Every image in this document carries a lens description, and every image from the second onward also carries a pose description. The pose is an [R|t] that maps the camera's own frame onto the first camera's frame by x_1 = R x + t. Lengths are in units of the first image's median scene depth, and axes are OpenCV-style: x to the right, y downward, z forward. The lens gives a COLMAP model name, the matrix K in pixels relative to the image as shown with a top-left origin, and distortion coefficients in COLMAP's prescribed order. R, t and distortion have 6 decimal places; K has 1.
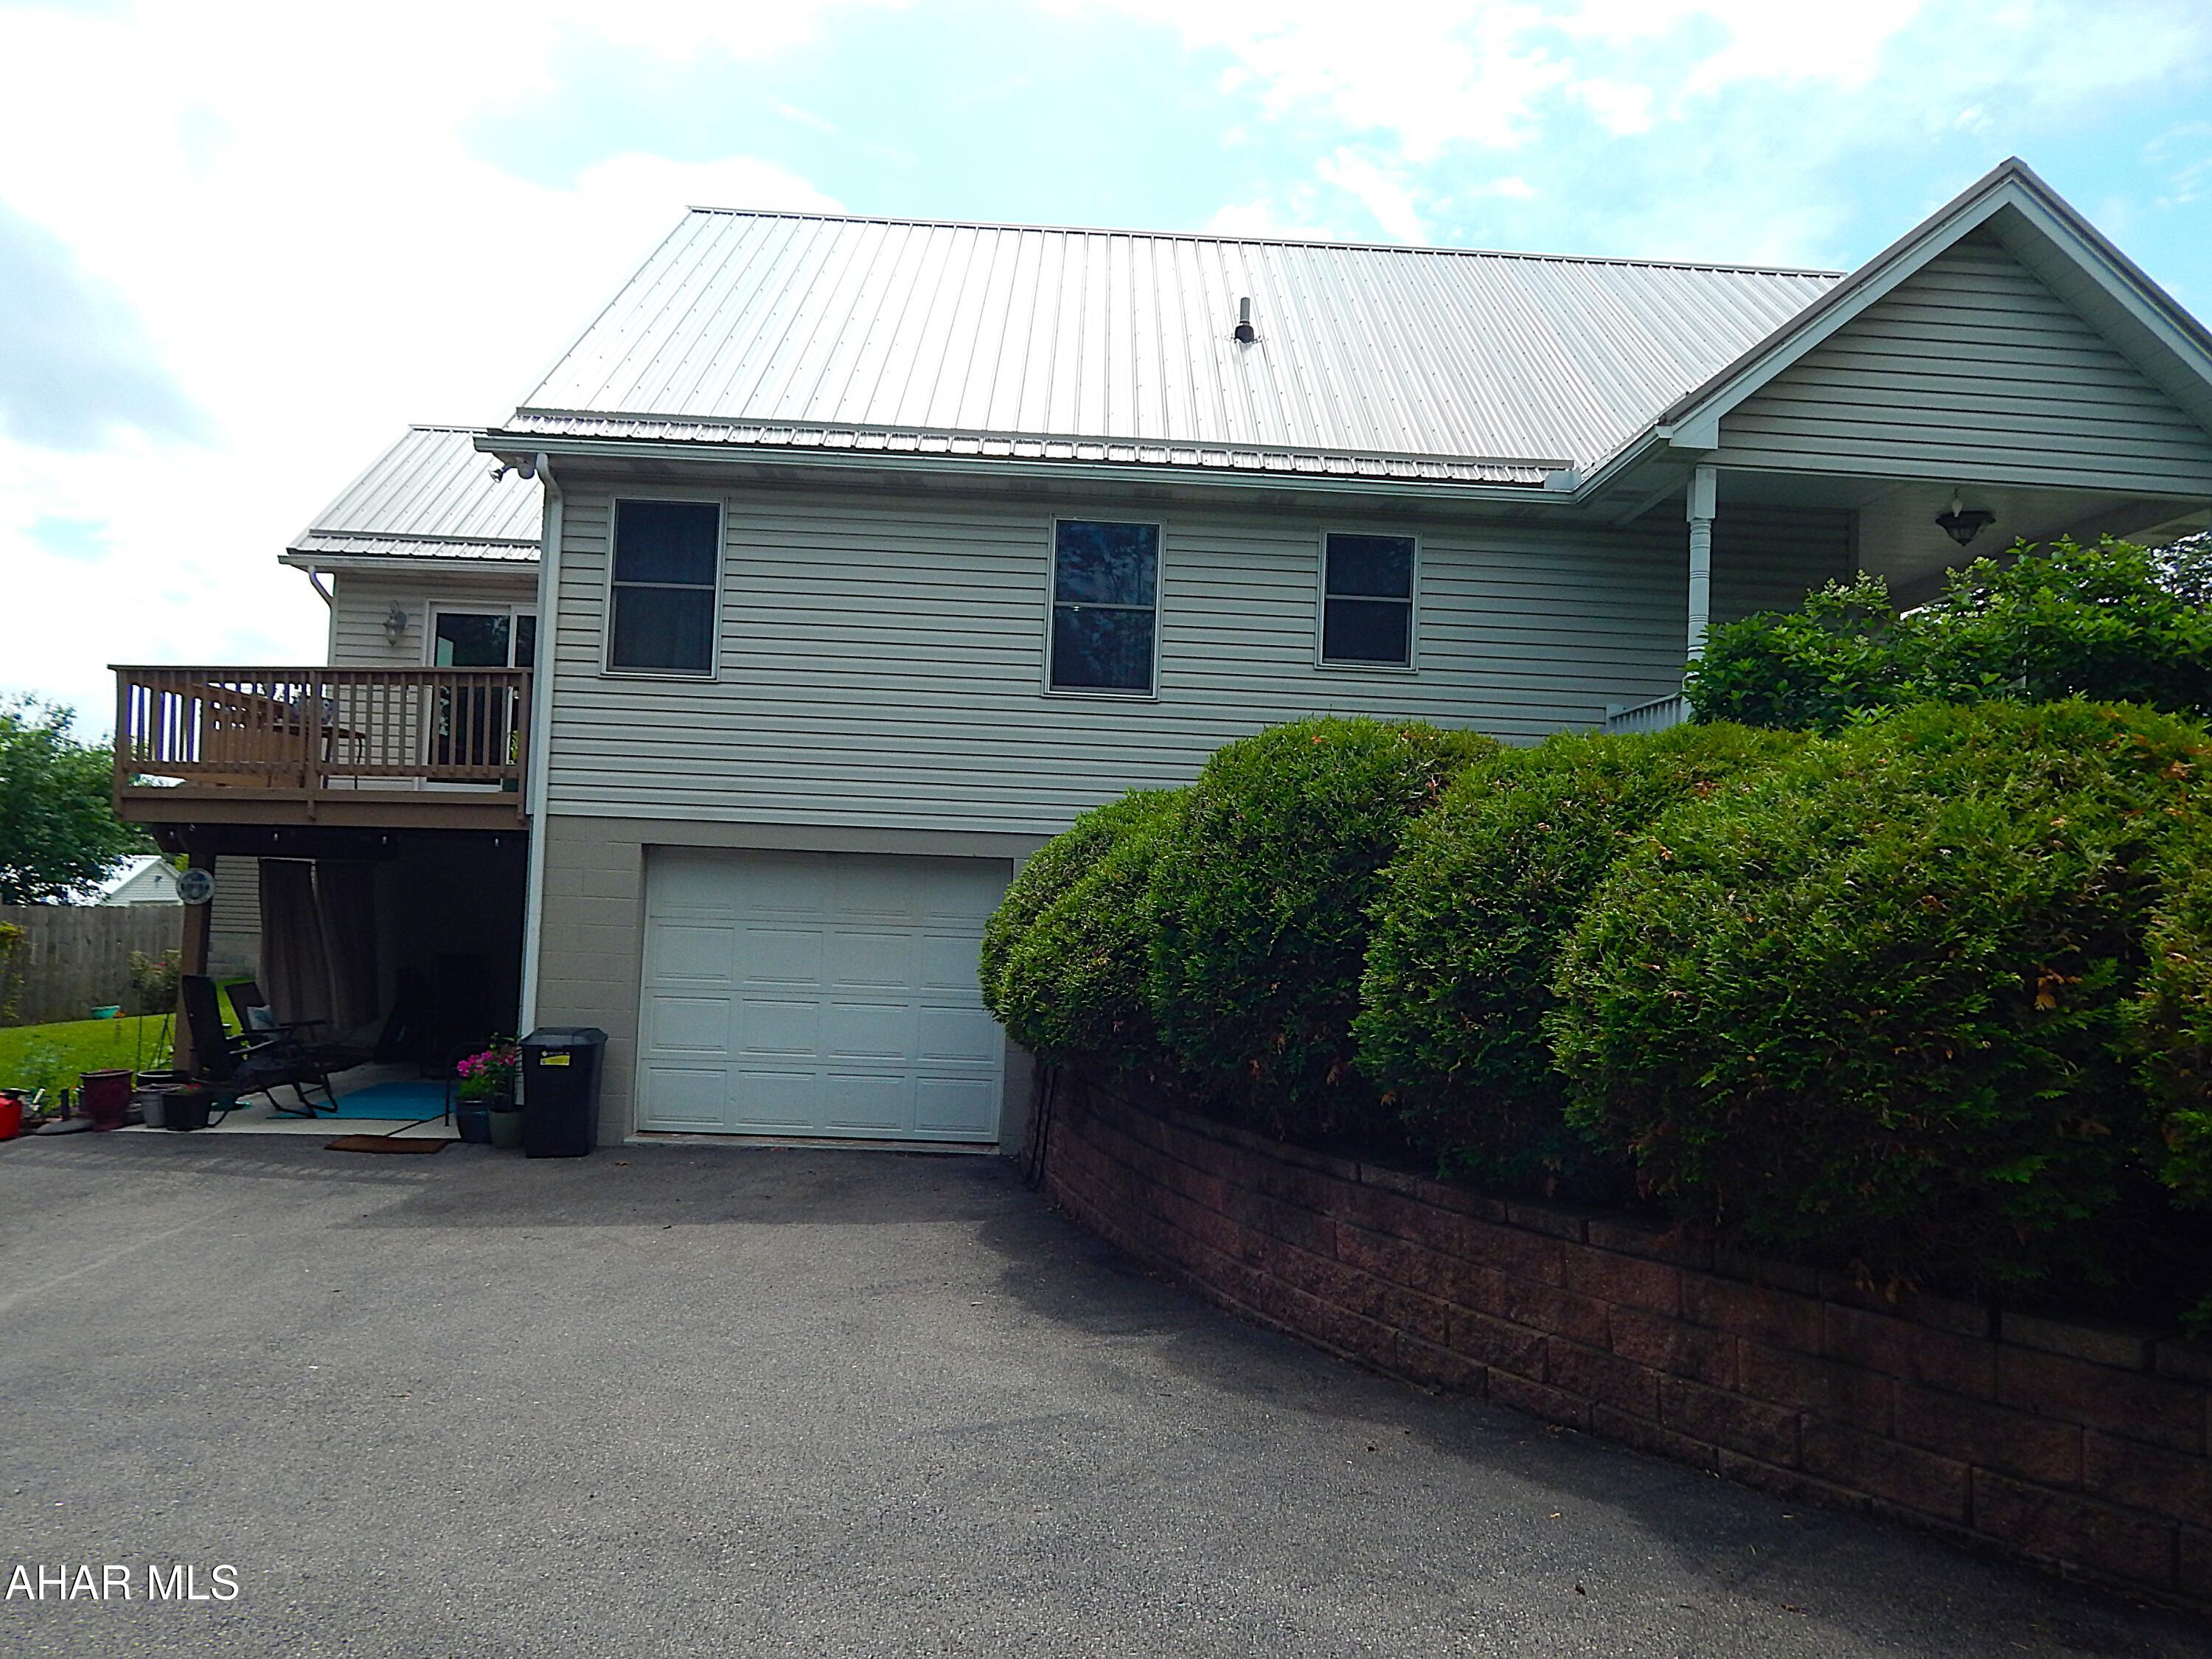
lens RADIAL K [[1477.8, 0, 1108.4], [0, 1477.8, 832.0], [0, 0, 1]] dist [-0.010529, -0.004729]
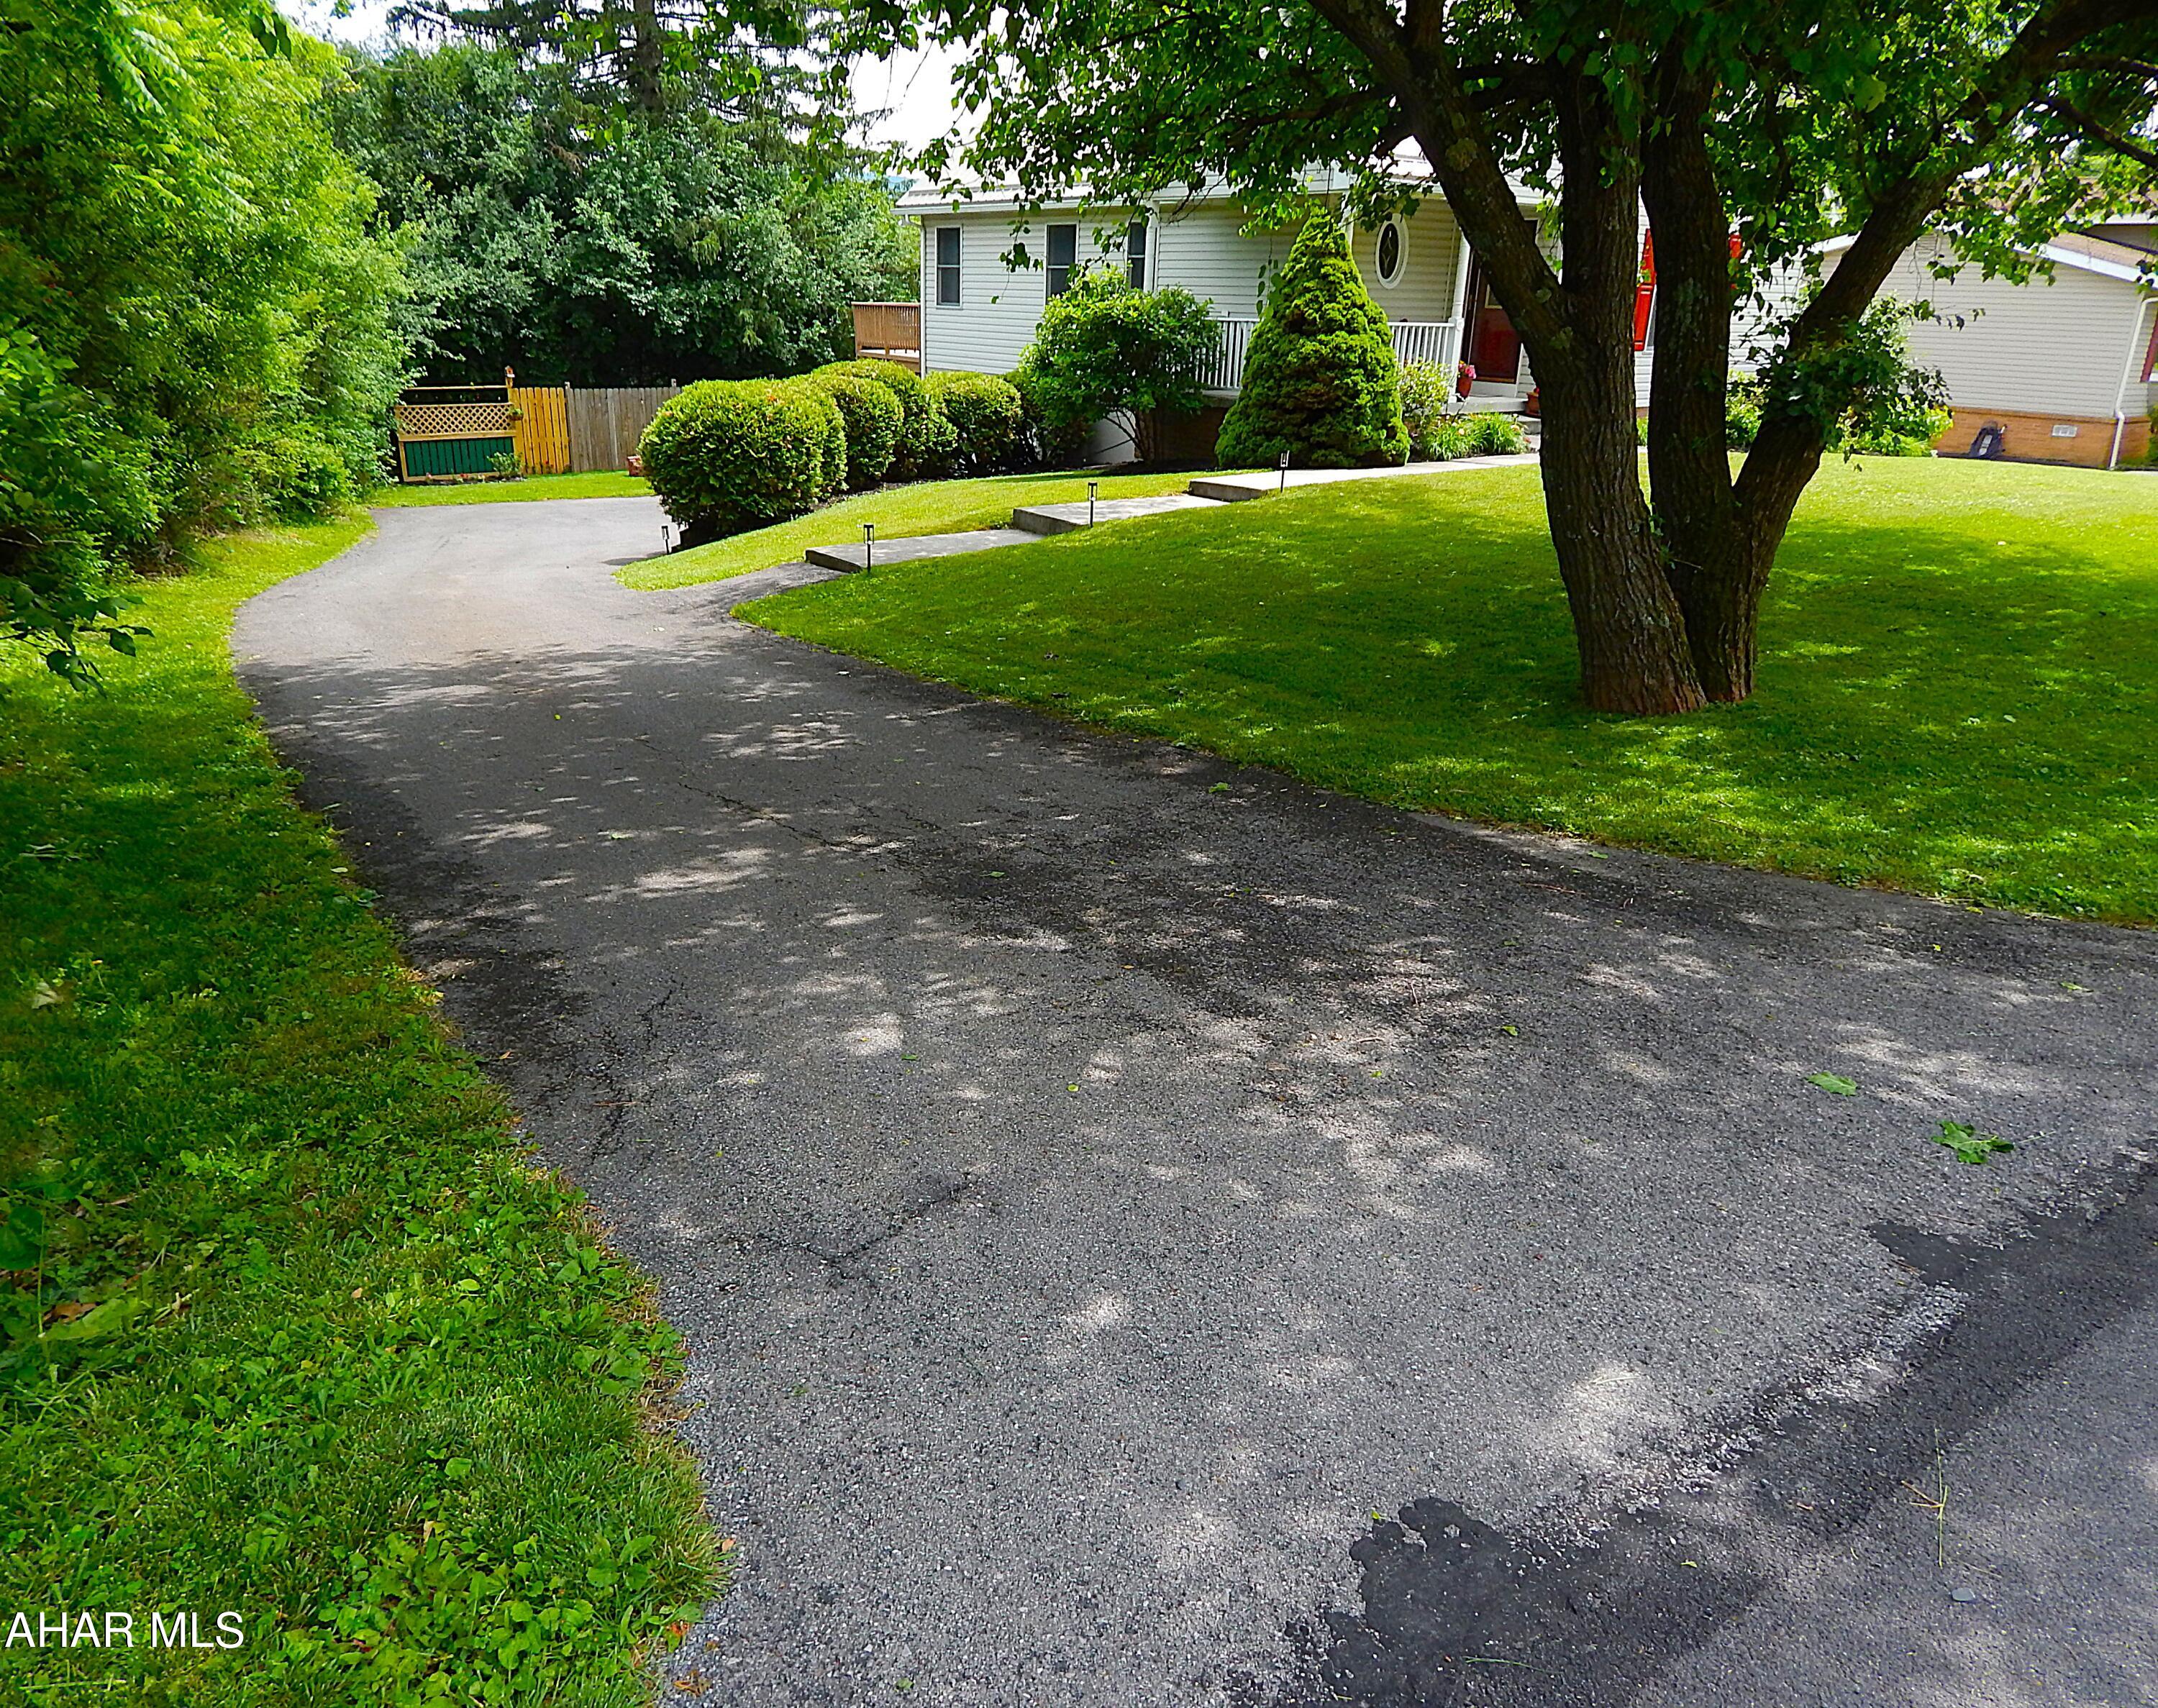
lens RADIAL K [[1525.2, 0, 1016.7], [0, 1525.2, 836.1], [0, 0, 1]] dist [0.023787, -0.000022]
pose [[0.605868, 0.230641, -0.761399, 1.851914], [-0.055888, 0.967029, 0.248458, 0.101040], [0.793600, -0.107980, 0.598782, -0.484496]]
